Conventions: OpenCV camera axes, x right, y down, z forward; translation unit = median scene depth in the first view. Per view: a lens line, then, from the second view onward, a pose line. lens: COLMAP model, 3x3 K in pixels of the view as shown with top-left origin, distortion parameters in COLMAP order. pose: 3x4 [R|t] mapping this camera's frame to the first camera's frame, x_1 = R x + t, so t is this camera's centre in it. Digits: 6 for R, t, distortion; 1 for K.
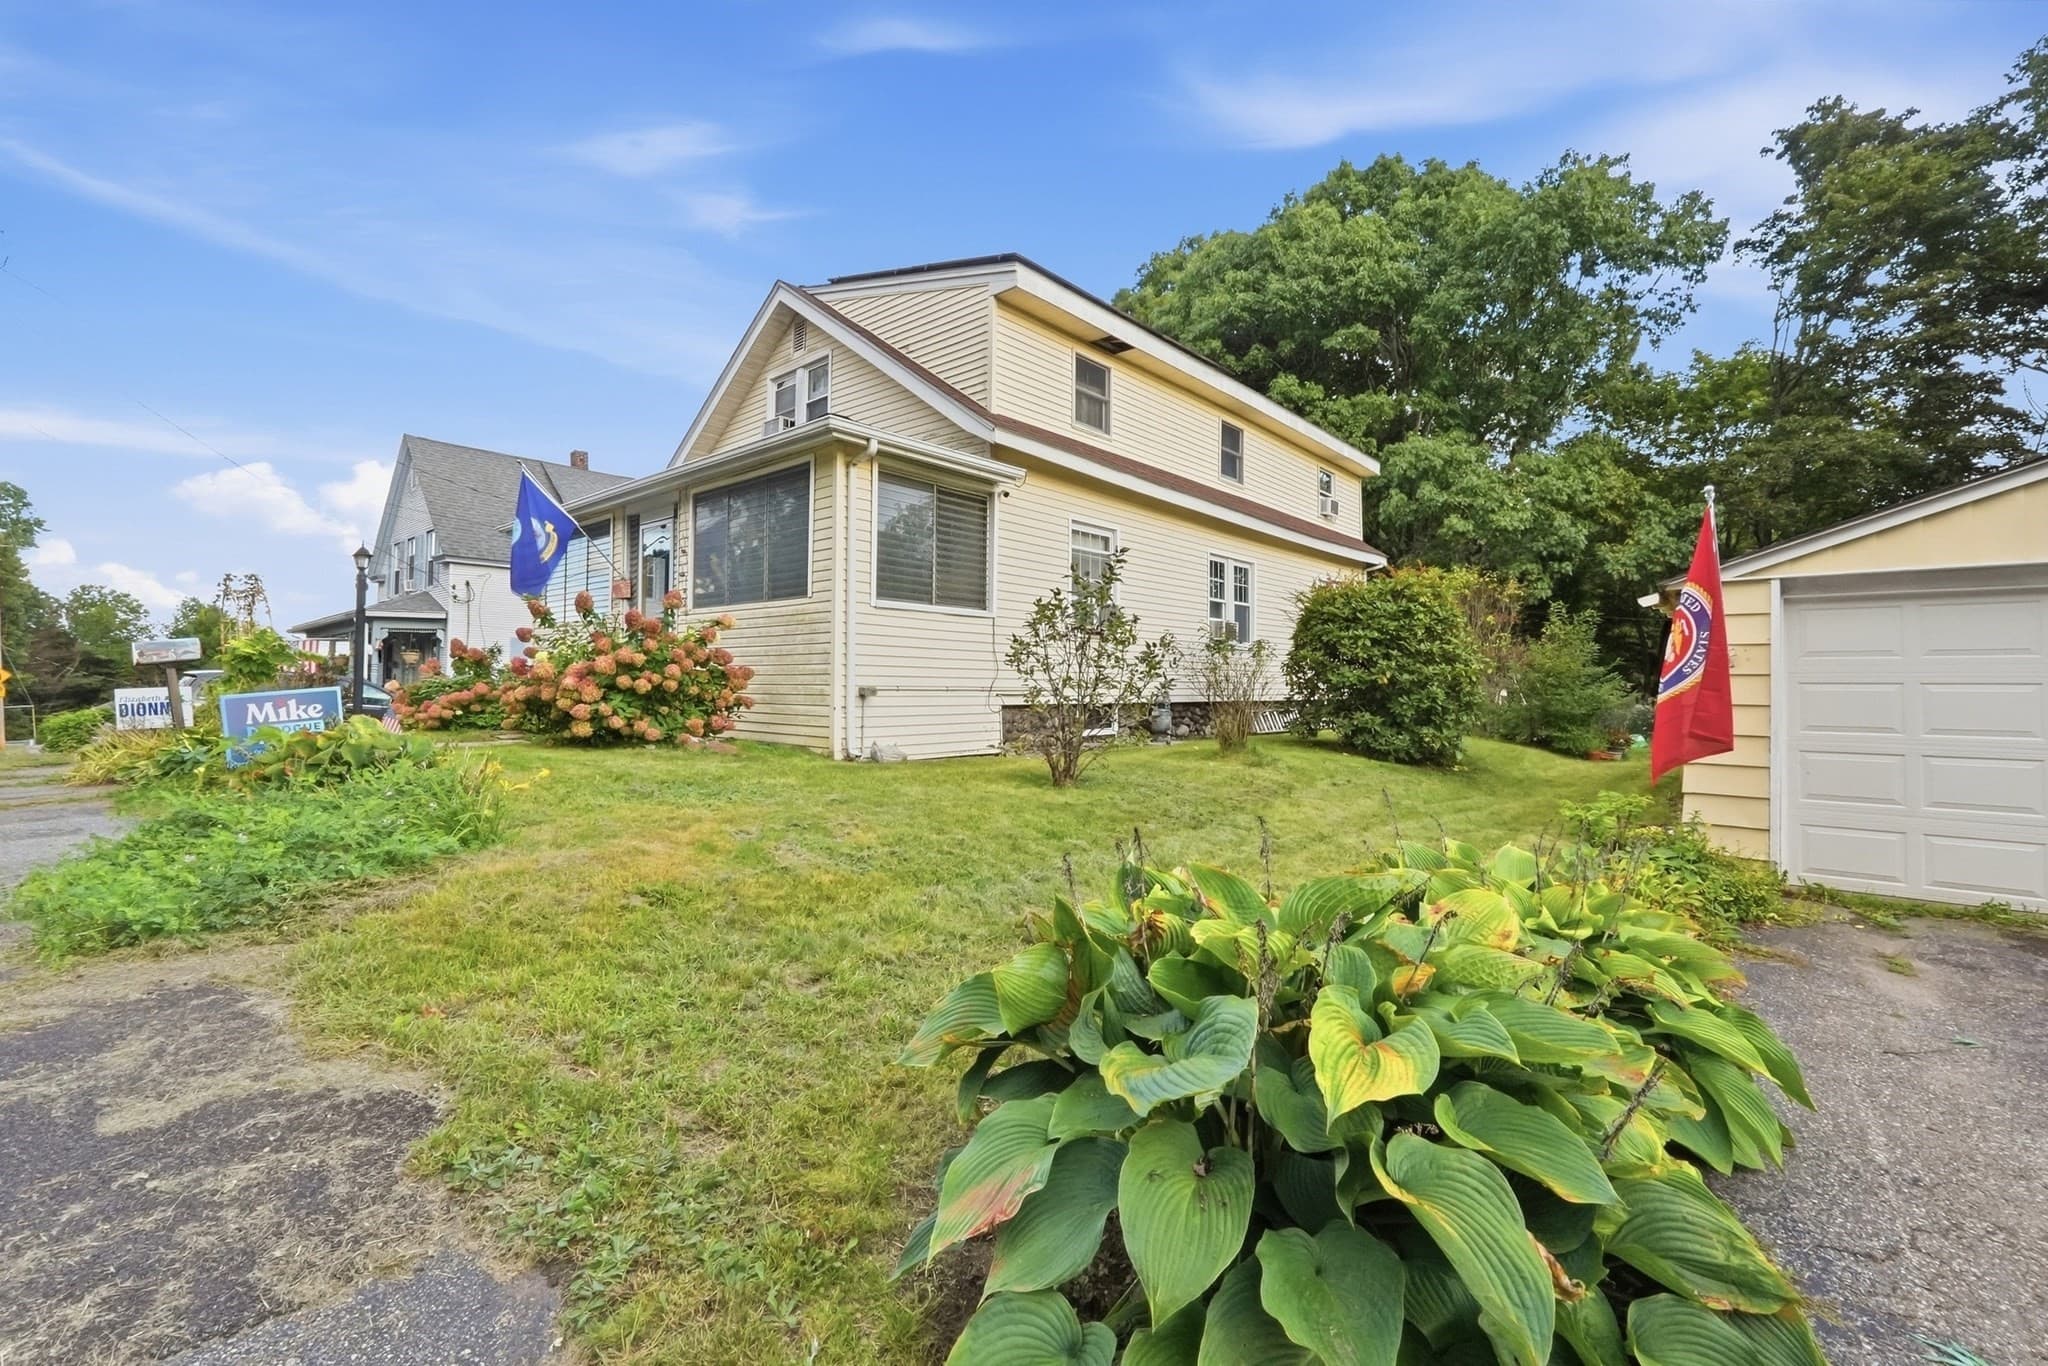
lens RADIAL K [[877.4, 0, 1025.4], [0, 877.4, 649.6], [0, 0, 1]] dist [-0.000994, 0.000774]
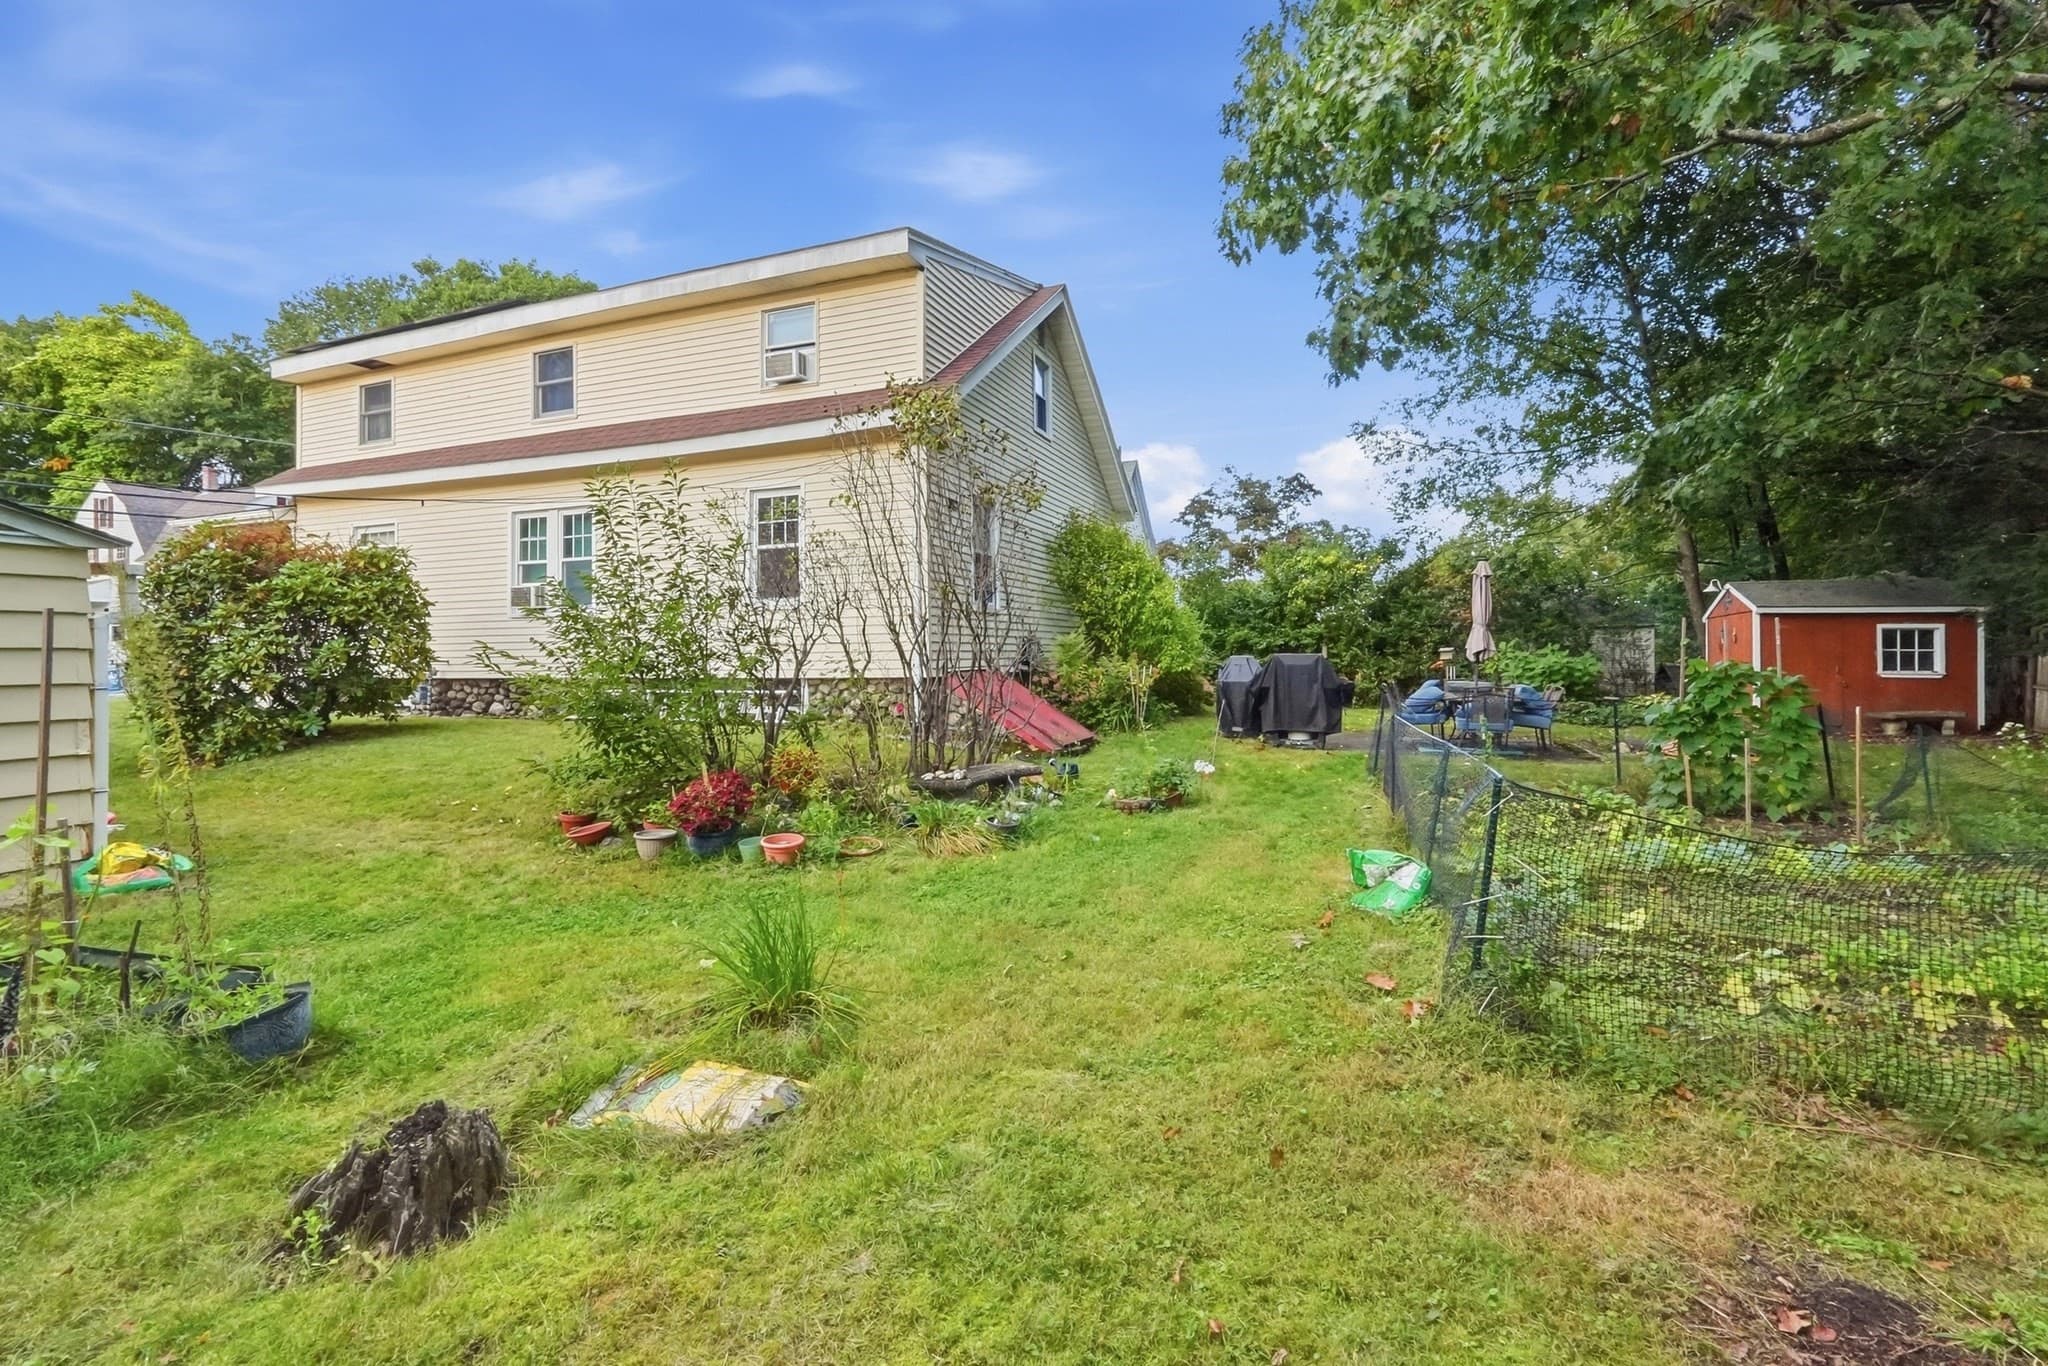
lens RADIAL K [[877.4, 0, 1025.4], [0, 877.4, 649.6], [0, 0, 1]] dist [-0.000994, 0.000774]
pose [[0.327506, -0.019961, -0.944638, 0.781974], [0.046502, 0.998906, -0.004985, 0.037489], [0.943704, -0.042295, 0.328075, 0.762608]]
